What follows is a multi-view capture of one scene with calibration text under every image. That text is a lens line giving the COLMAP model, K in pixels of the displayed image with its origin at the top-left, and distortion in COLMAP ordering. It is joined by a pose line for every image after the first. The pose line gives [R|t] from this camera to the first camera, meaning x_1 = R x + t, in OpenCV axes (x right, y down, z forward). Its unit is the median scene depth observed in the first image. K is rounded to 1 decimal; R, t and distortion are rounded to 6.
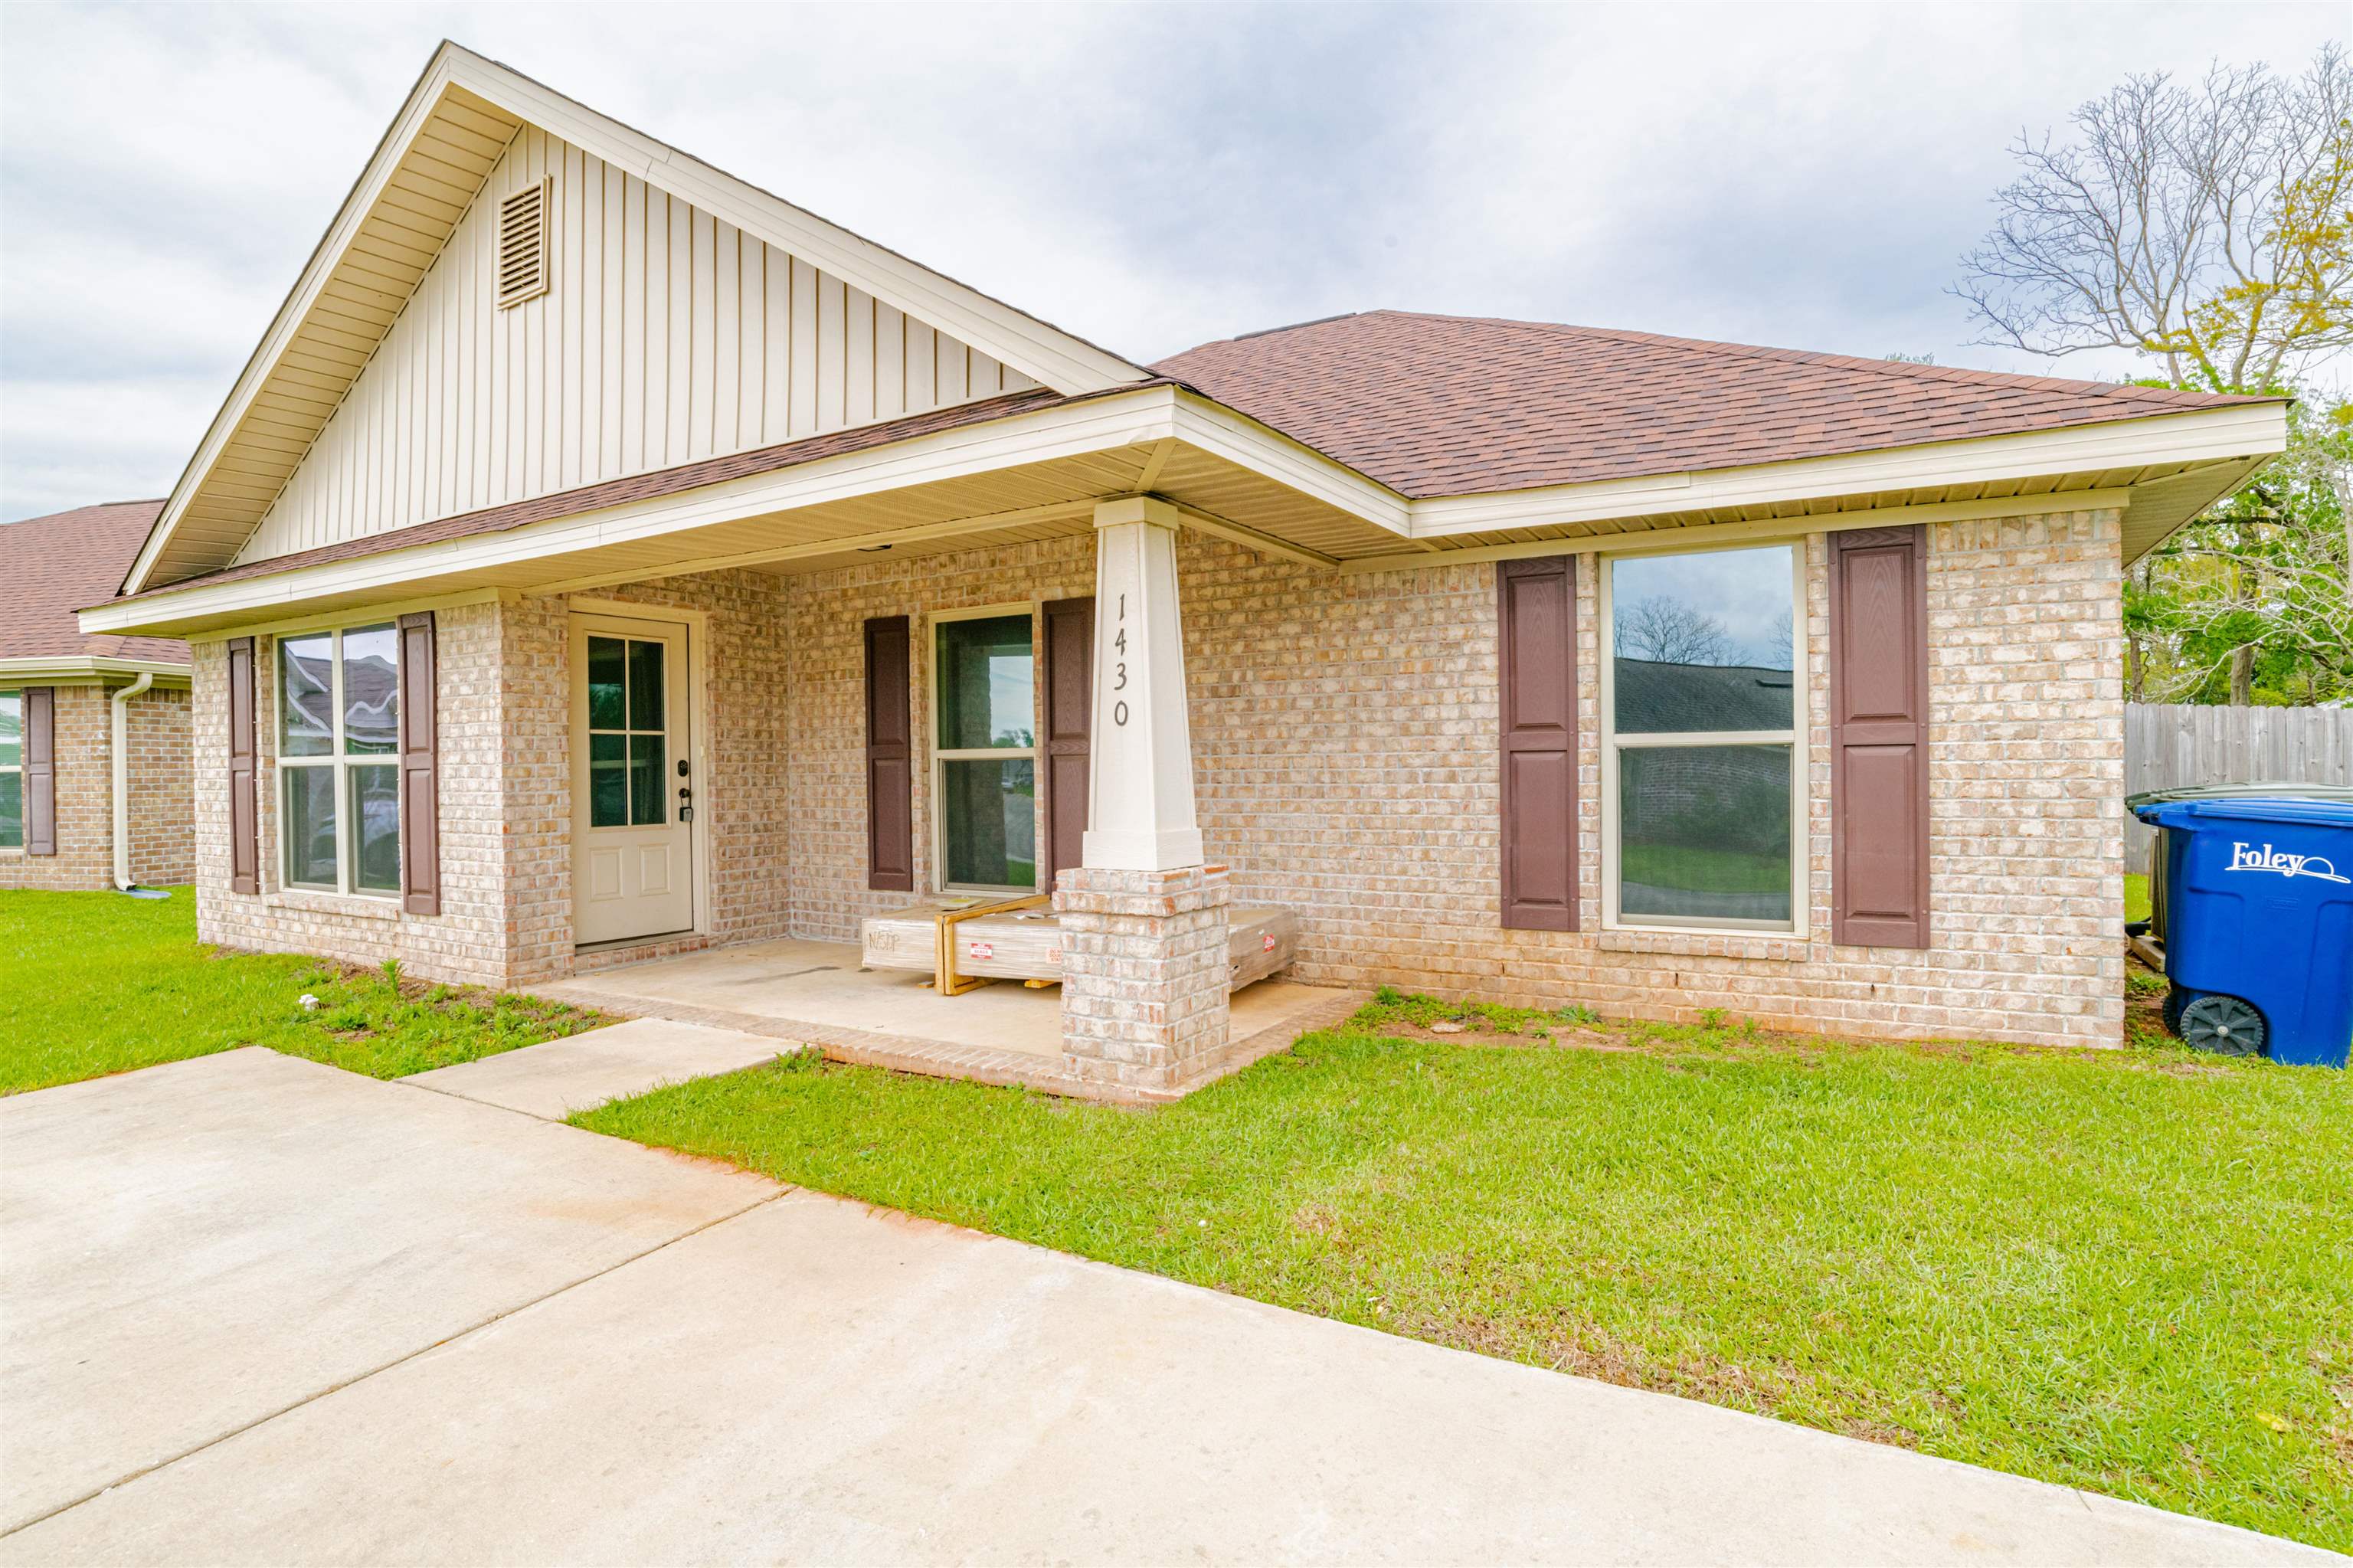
lens RADIAL K [[1200.2, 0, 1188.3], [0, 1200.2, 778.5], [0, 0, 1]] dist [-0.065756, 0.026647]
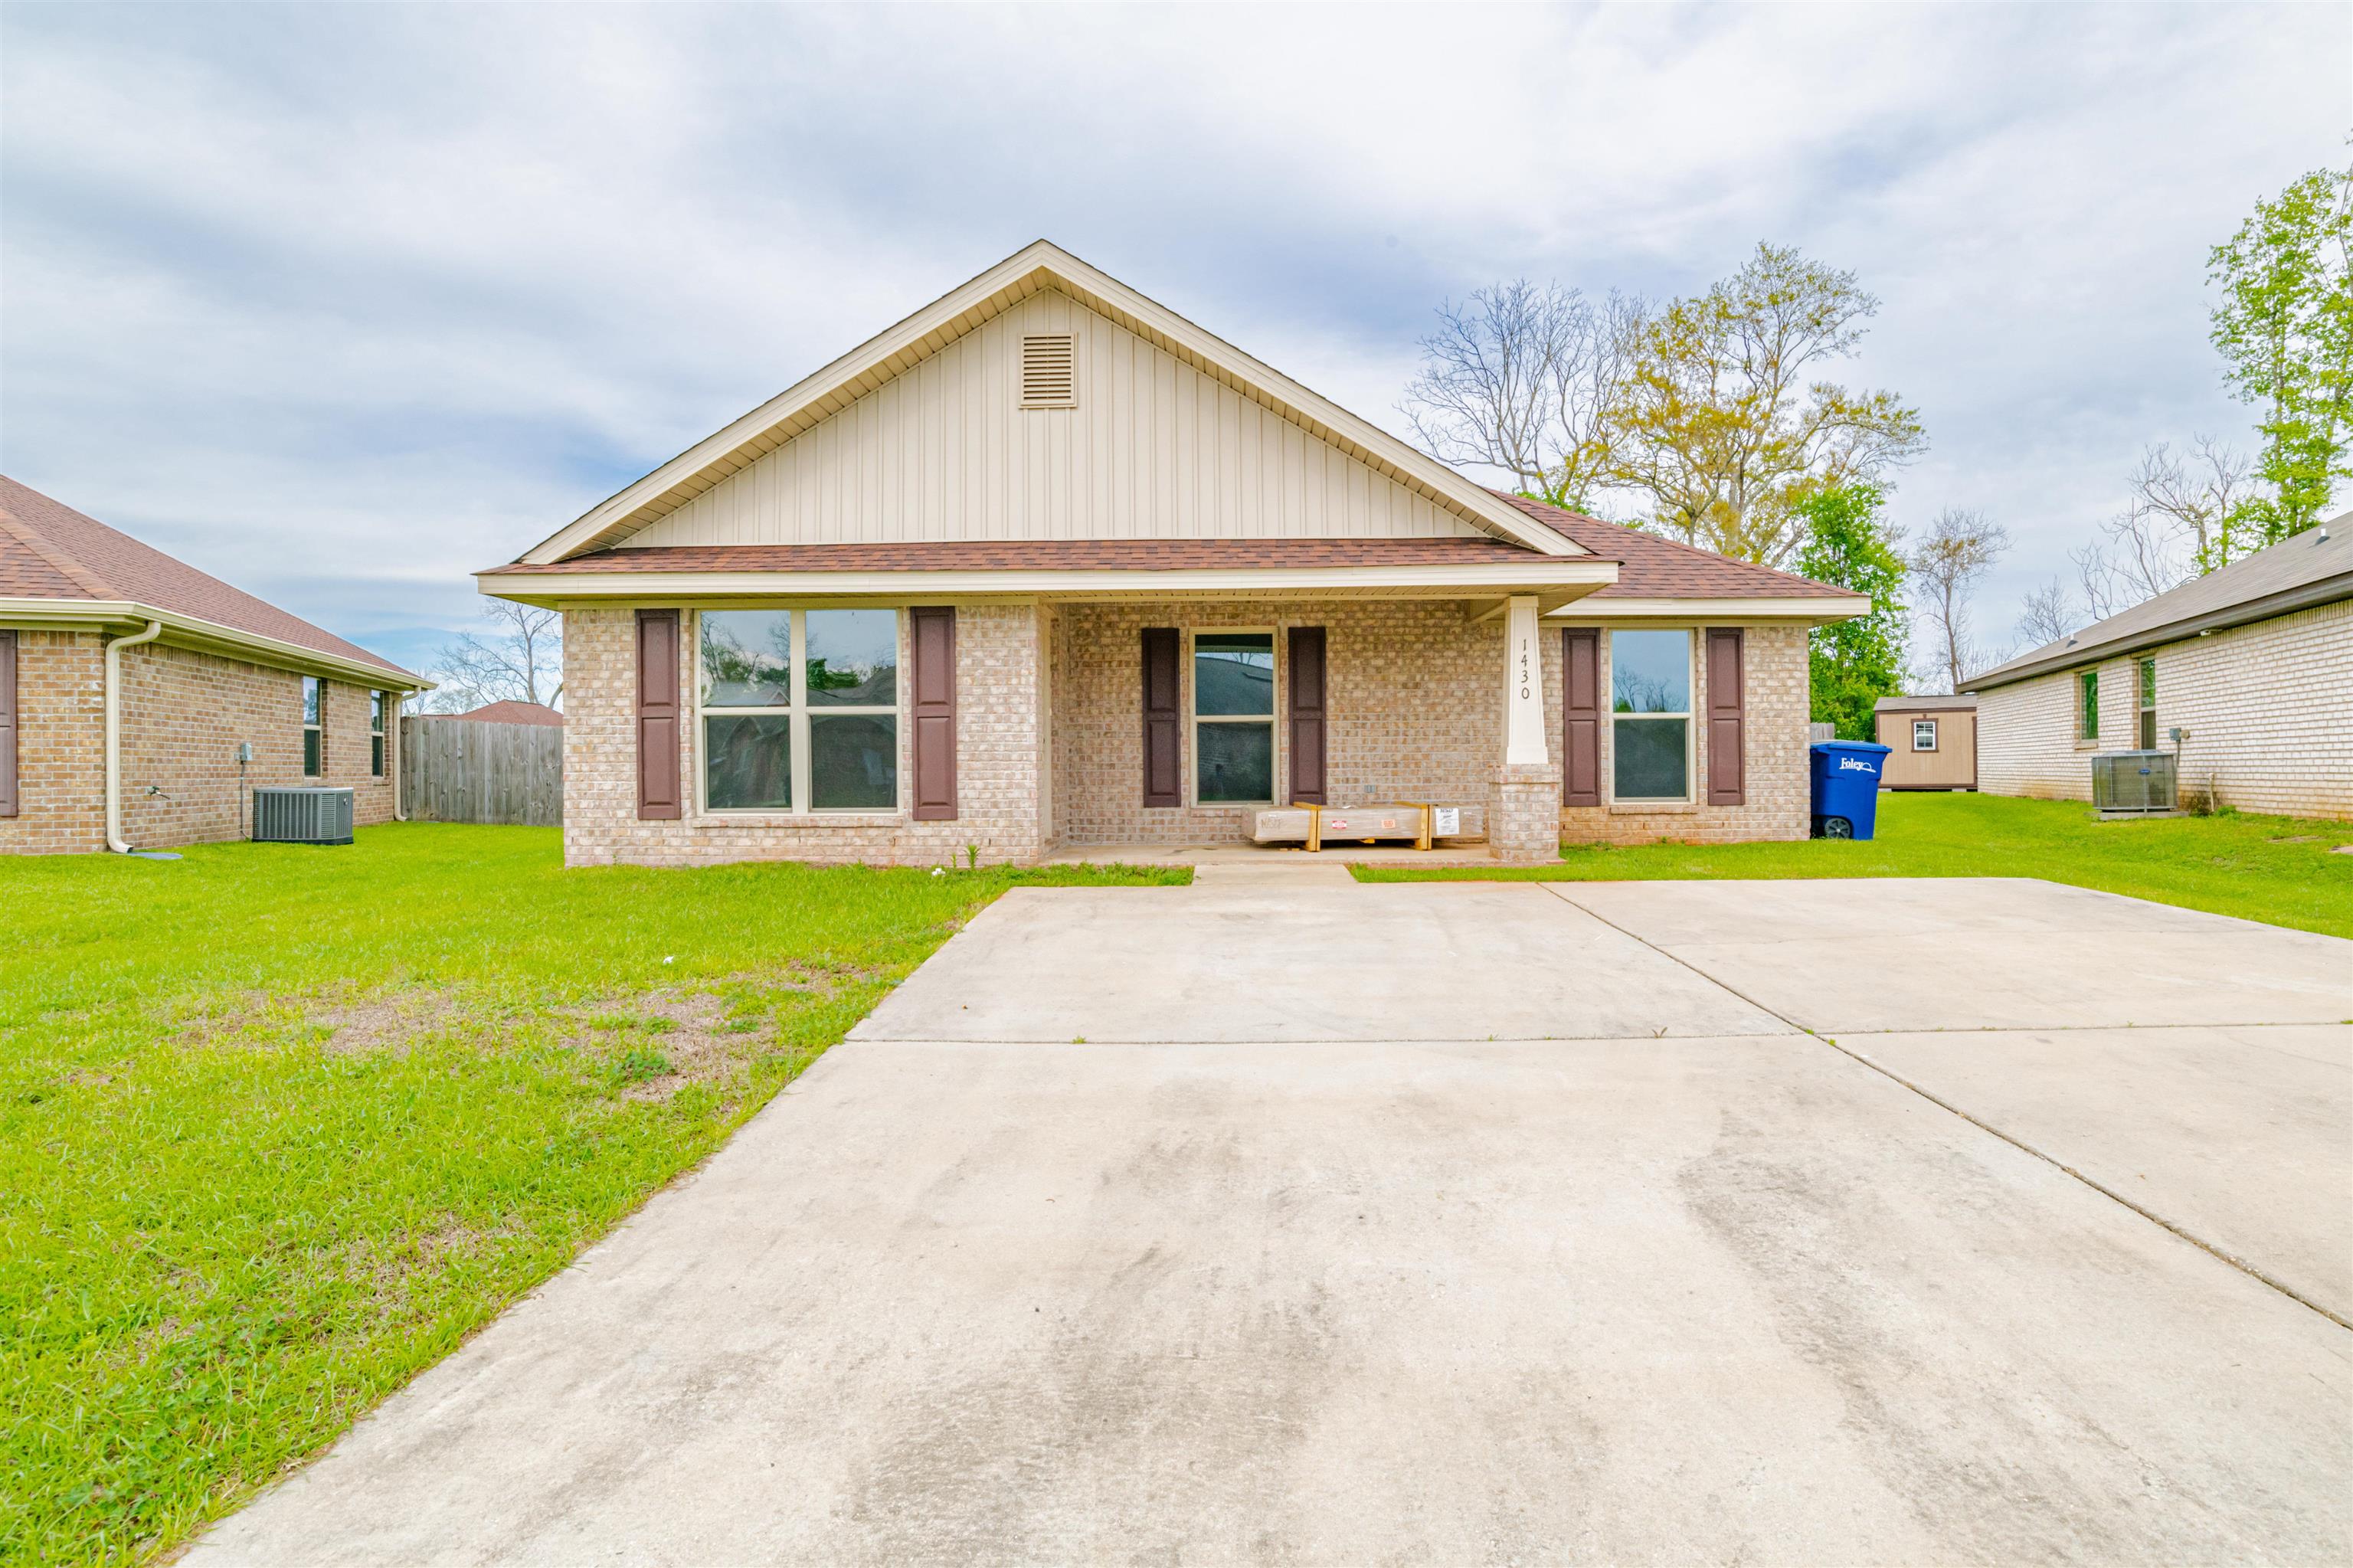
lens RADIAL K [[1200.2, 0, 1188.3], [0, 1200.2, 778.5], [0, 0, 1]] dist [-0.065756, 0.026647]
pose [[0.877217, 0.002702, 0.480086, -1.143889], [0.000511, 0.999978, -0.006561, 0.080412], [-0.480093, 0.006001, 0.877197, -0.431832]]
